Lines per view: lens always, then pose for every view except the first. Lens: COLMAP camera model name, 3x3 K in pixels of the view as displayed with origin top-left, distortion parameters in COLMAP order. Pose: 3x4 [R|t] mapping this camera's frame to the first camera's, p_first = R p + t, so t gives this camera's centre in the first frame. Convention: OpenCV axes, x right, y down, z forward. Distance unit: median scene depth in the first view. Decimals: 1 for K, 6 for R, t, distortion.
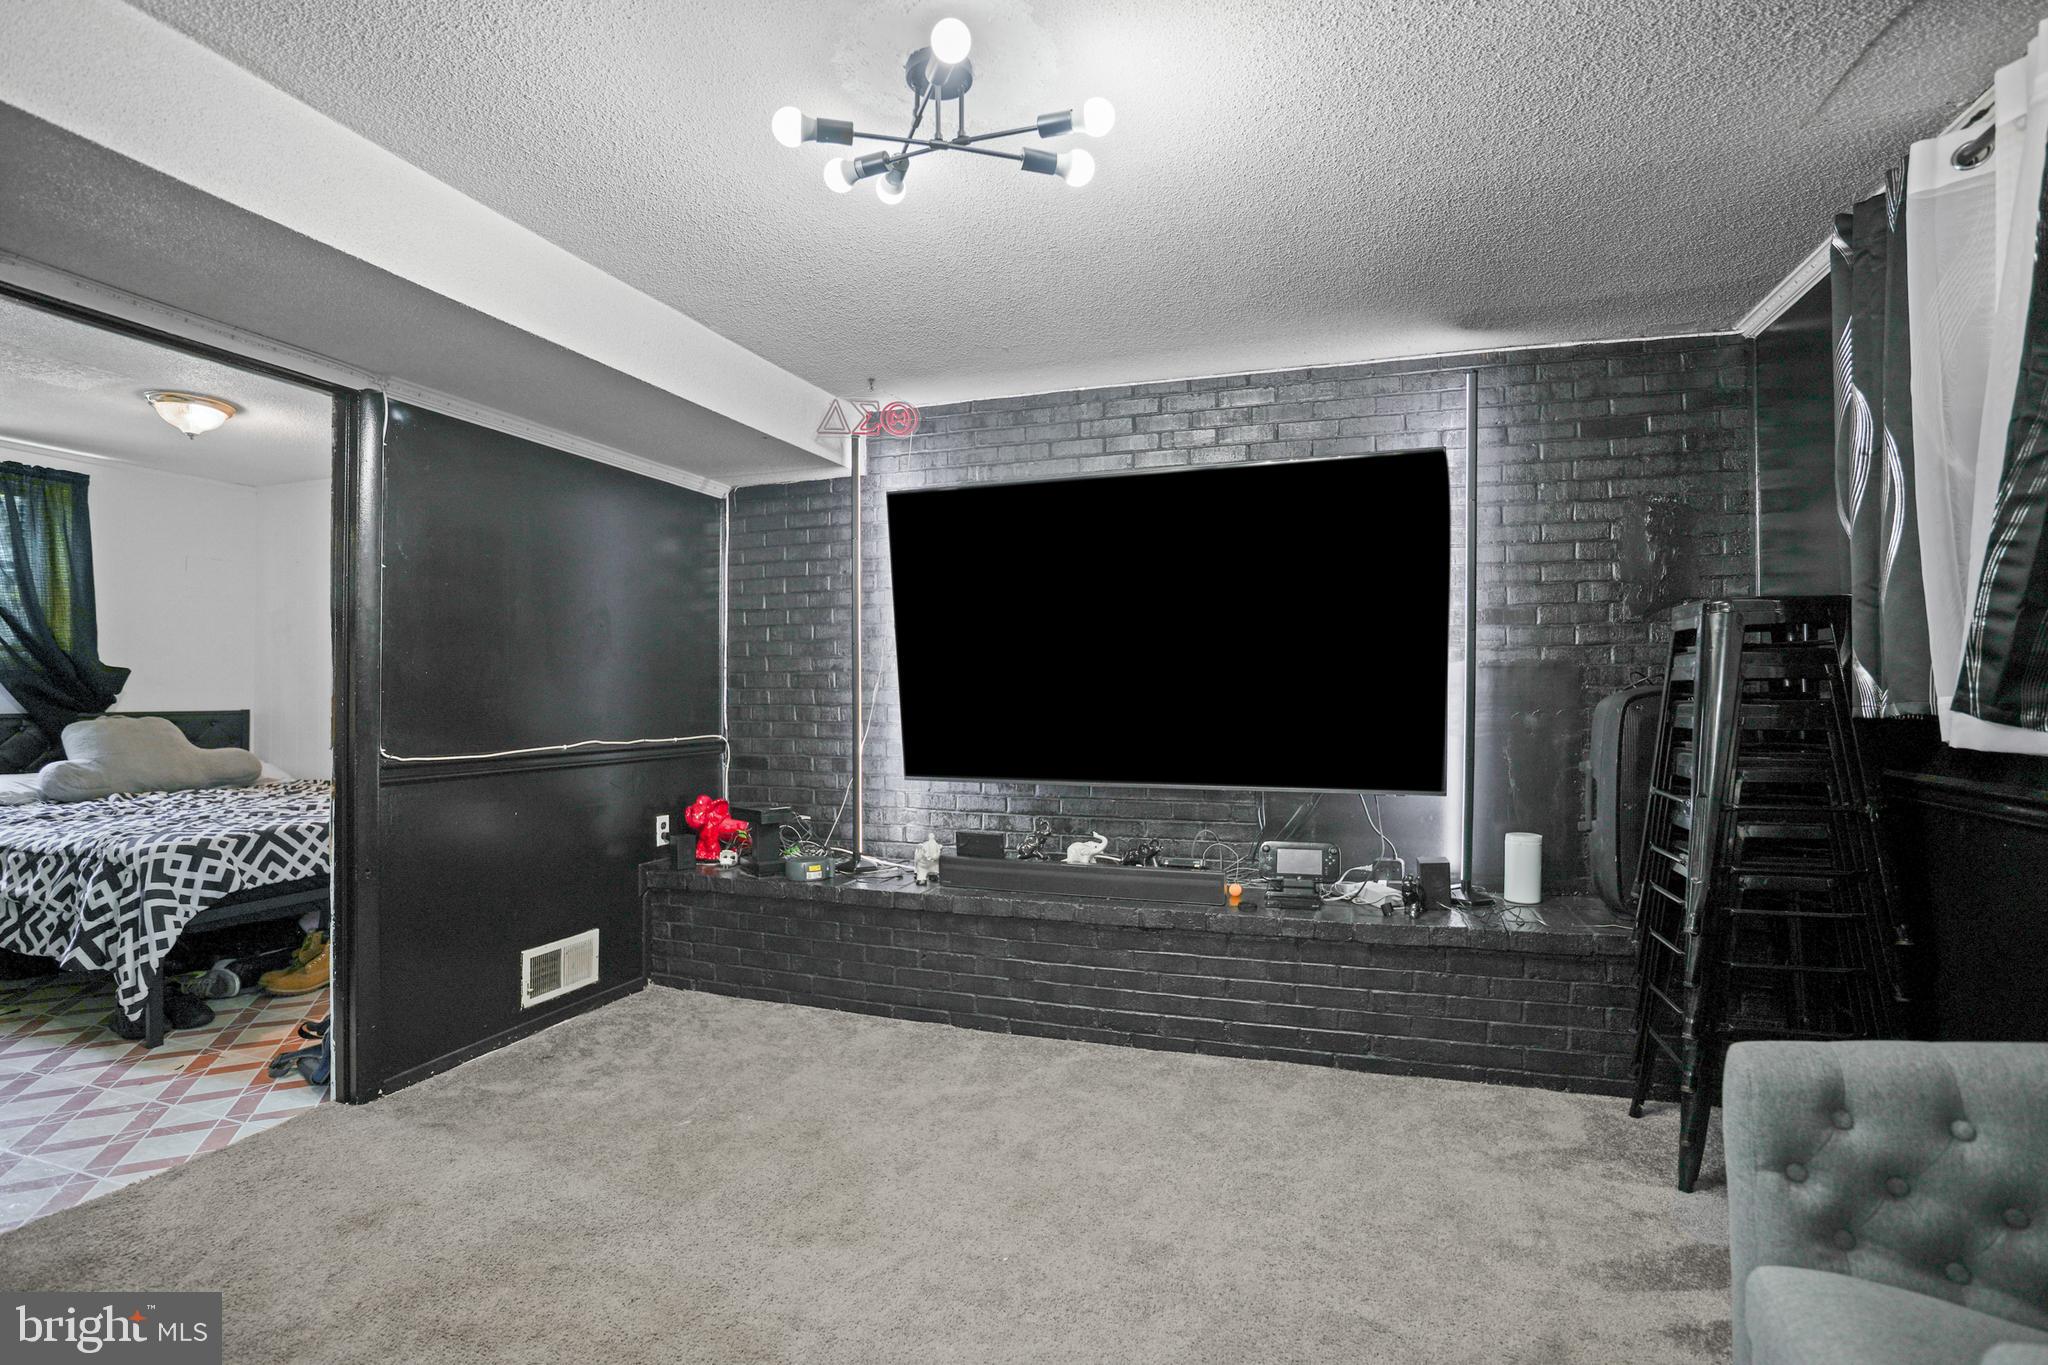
lens RADIAL K [[967.1, 0, 1012.5], [0, 967.1, 692.9], [0, 0, 1]] dist [-0.073746, 0.034928]
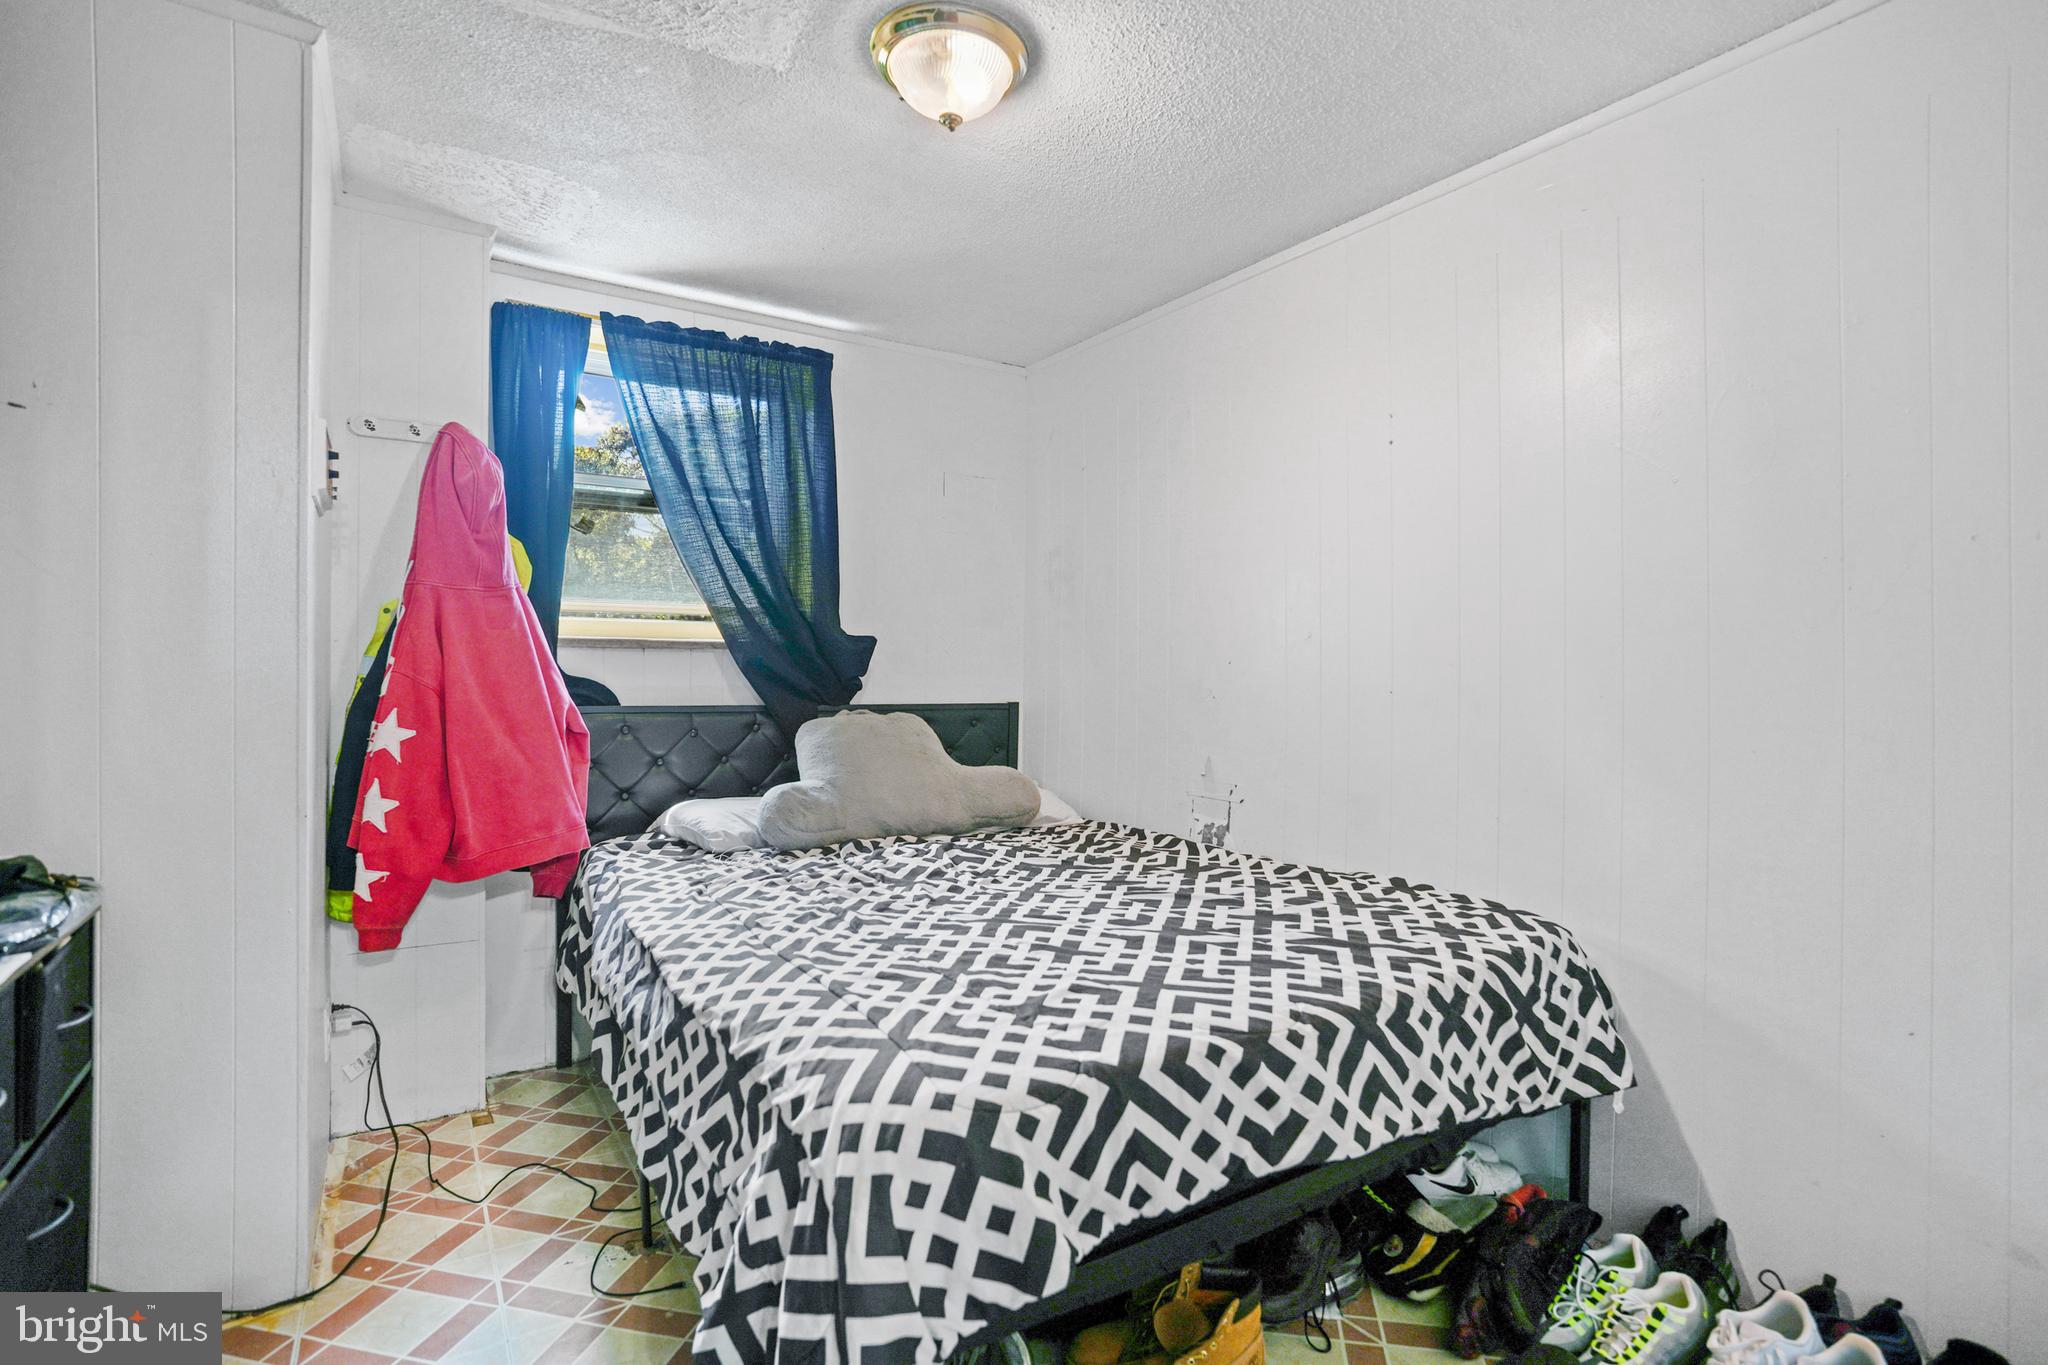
lens RADIAL K [[967.1, 0, 1012.5], [0, 967.1, 692.9], [0, 0, 1]] dist [-0.073746, 0.034928]
pose [[0.792796, 0.004719, -0.609469, -0.514841], [0.000329, 0.999967, 0.008171, 0.007560], [0.609488, -0.006678, 0.792768, 0.583771]]
